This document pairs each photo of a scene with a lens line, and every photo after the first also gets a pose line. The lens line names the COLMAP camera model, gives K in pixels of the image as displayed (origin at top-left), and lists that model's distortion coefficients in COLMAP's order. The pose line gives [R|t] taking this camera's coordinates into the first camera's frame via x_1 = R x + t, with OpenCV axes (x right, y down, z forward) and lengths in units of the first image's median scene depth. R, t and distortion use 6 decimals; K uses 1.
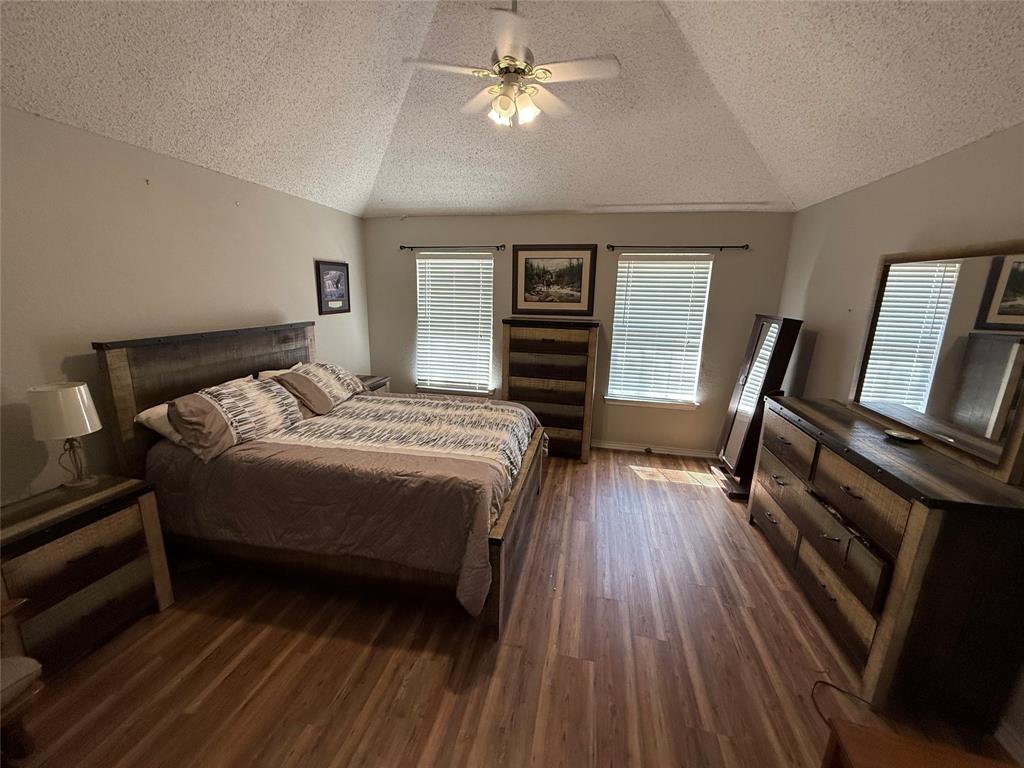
lens RADIAL K [[407.2, 0, 508.3], [0, 407.2, 384.5], [0, 0, 1]] dist [-0.000593, -0.000192]
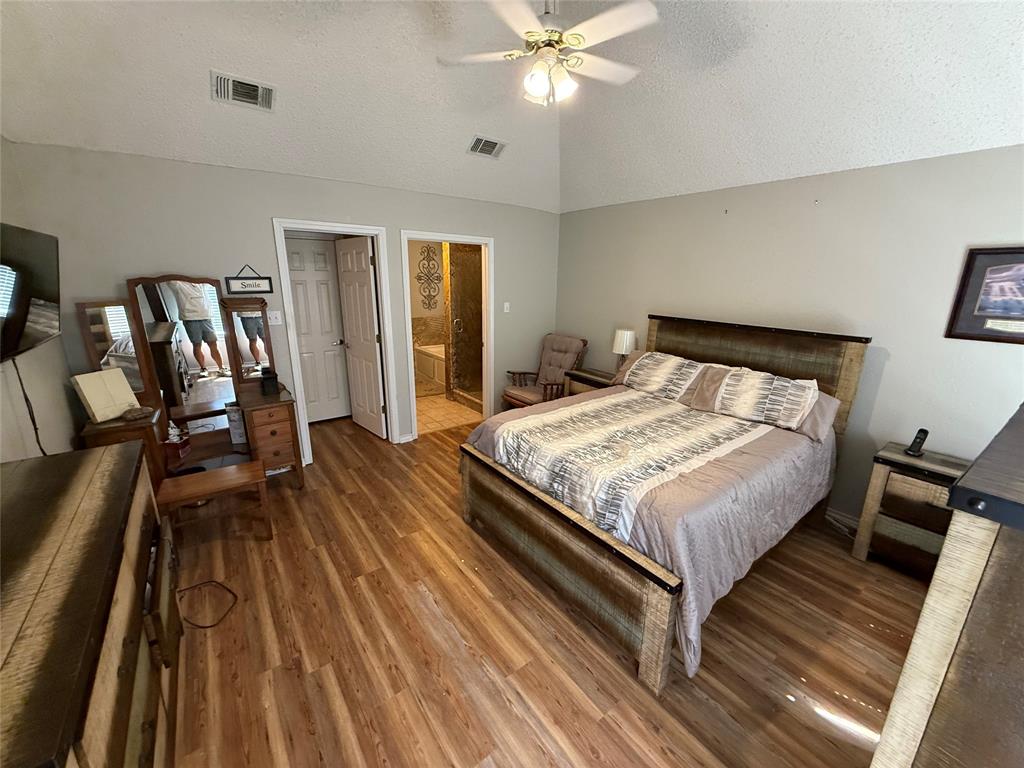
lens RADIAL K [[403.3, 0, 514.2], [0, 403.3, 378.7], [0, 0, 1]] dist [0.000506, 0.000078]
pose [[-0.650277, 0.152277, -0.744279, 0.619934], [-0.204814, 0.908288, 0.364779, -0.288084], [0.731567, 0.389646, -0.559451, 1.257908]]
